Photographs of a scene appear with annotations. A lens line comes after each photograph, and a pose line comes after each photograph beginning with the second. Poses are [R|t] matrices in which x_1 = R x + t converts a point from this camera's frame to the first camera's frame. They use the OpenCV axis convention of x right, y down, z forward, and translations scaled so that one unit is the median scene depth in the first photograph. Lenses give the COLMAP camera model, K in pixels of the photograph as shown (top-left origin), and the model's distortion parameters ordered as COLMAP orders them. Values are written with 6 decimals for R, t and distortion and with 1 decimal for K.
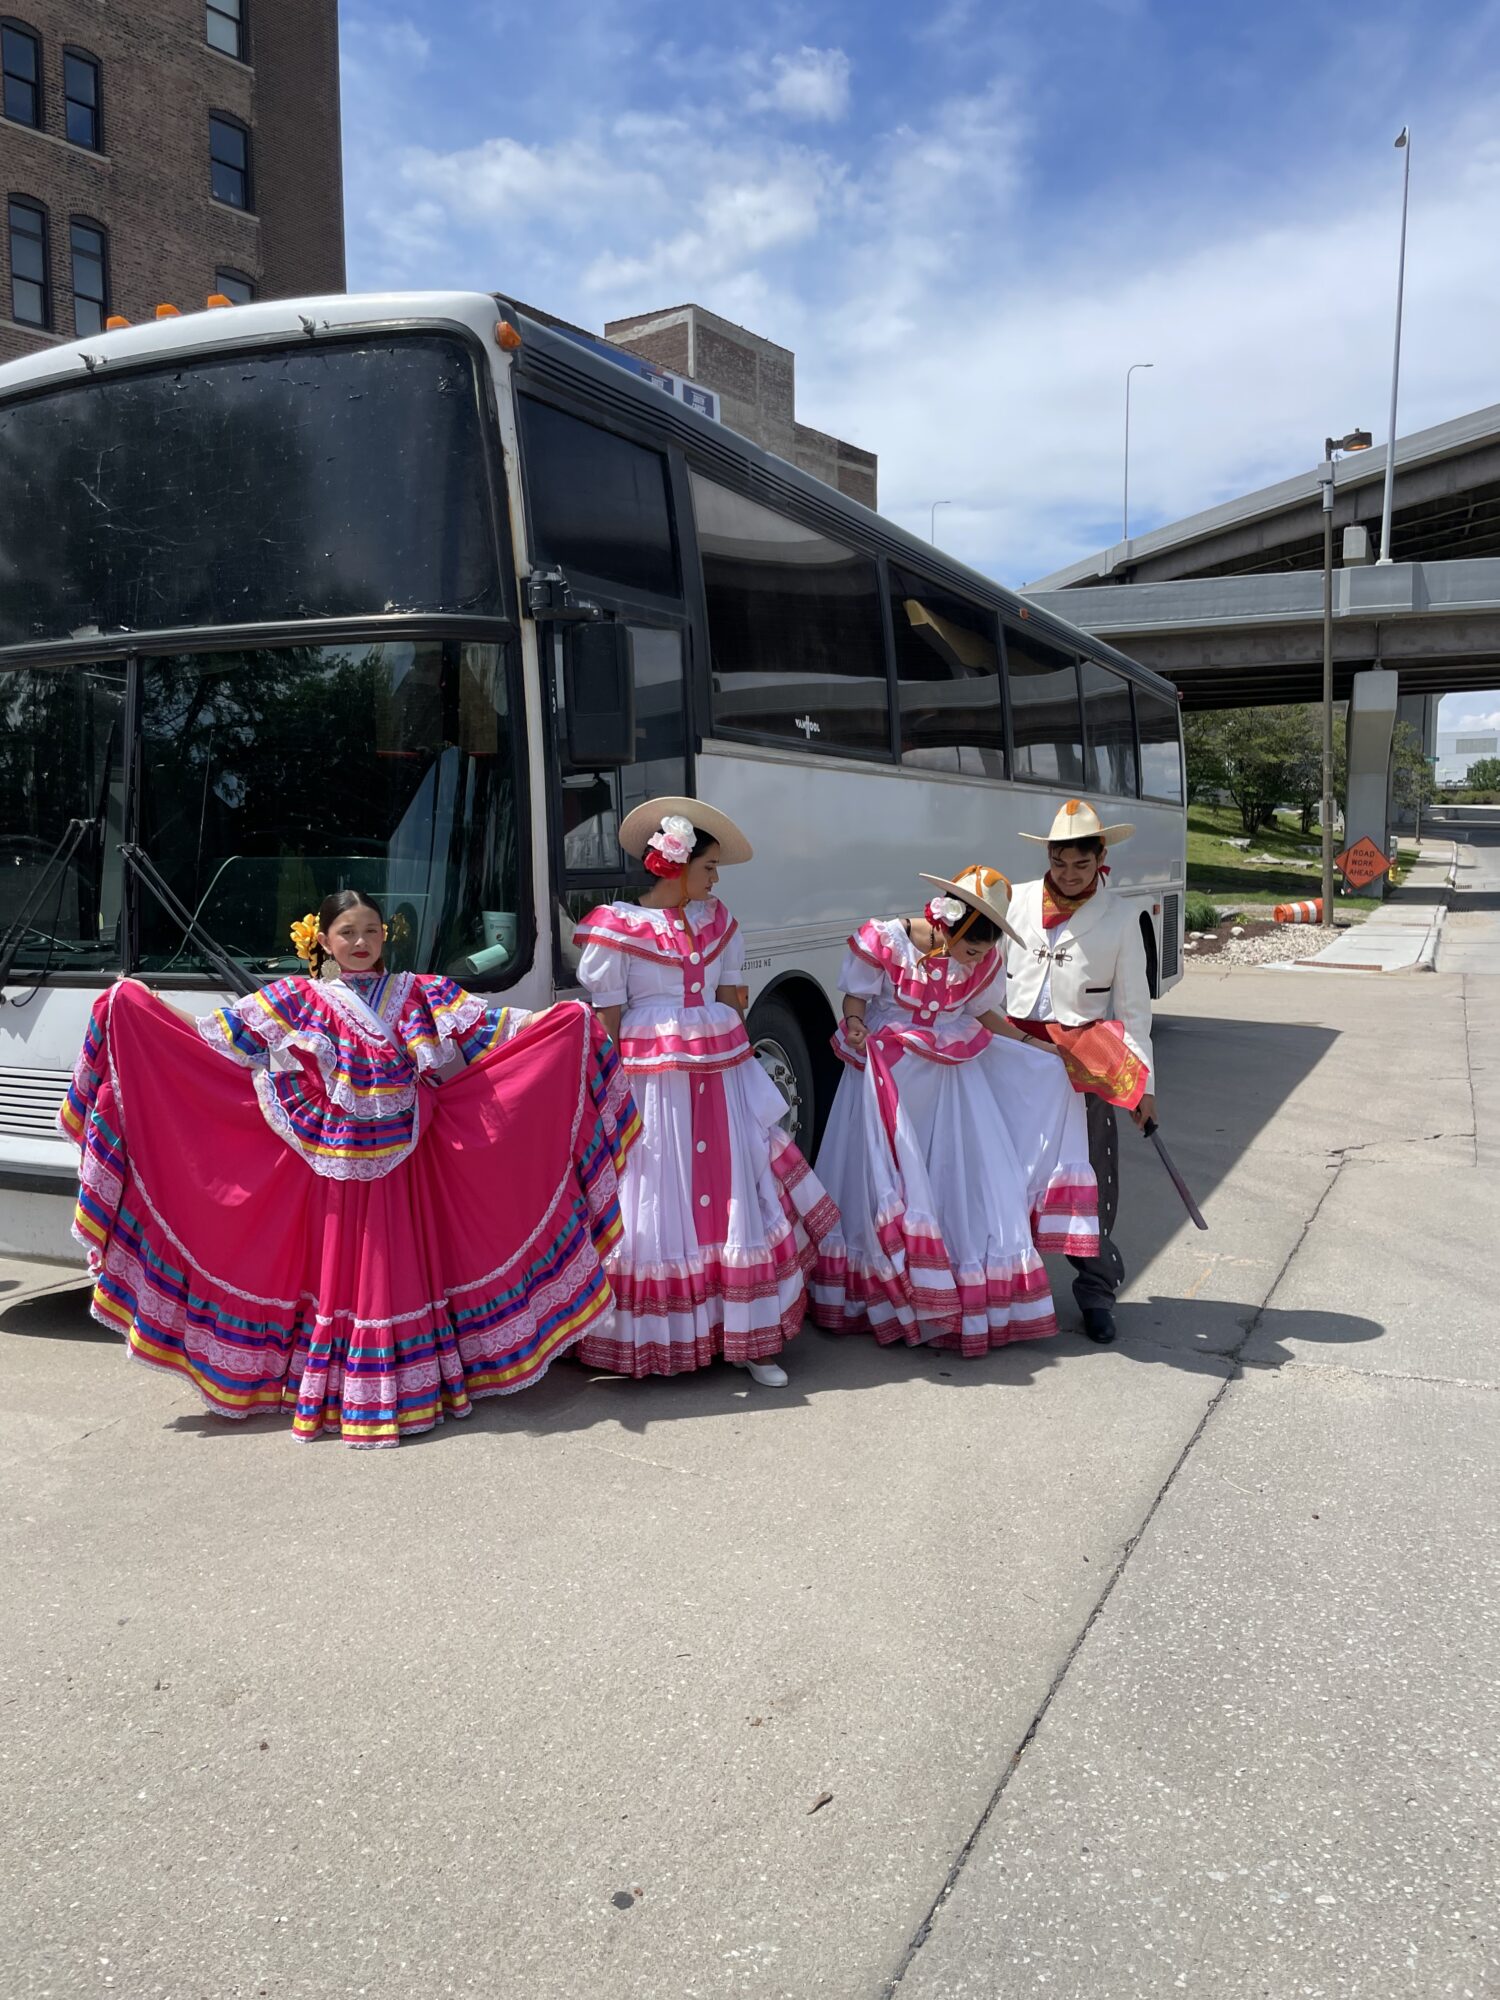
lens RADIAL K [[1541.8, 0, 750.0], [0, 1541.8, 1000.0], [0, 0, 1]] dist [0.085413, -0.121729]
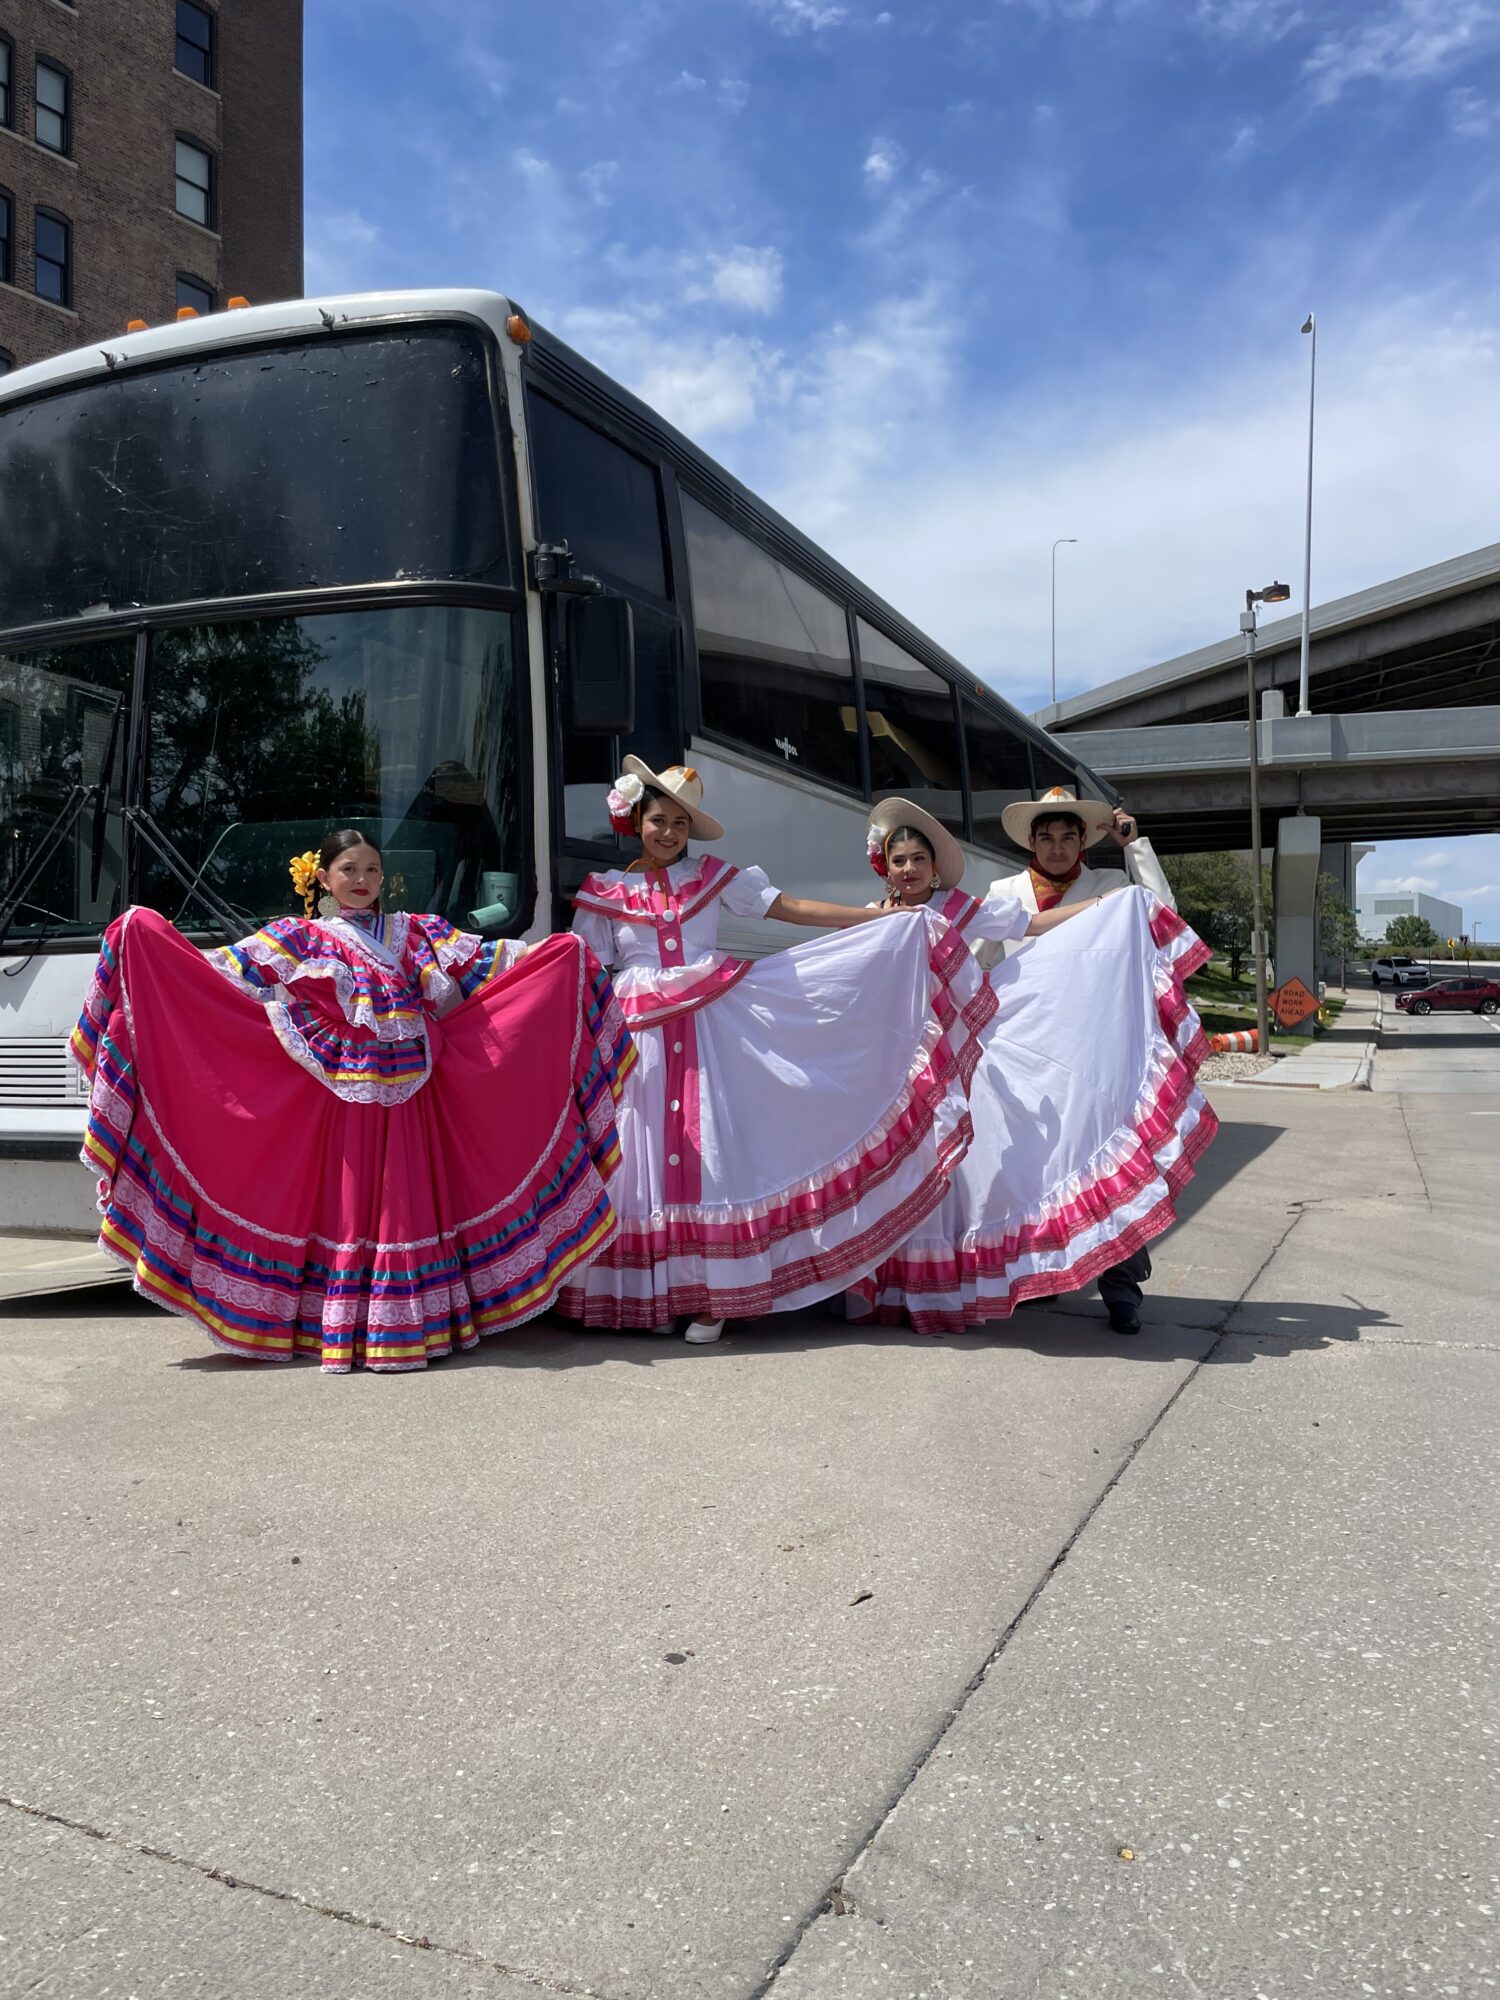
lens RADIAL K [[1542.0, 0, 750.0], [0, 1542.0, 1000.0], [0, 0, 1]] dist [0.081336, -0.119600]
pose [[0.999239, 0.004474, 0.038746, -0.035045], [-0.000741, 0.995398, -0.095825, 0.120064], [-0.038997, 0.095724, 0.994644, -0.013607]]
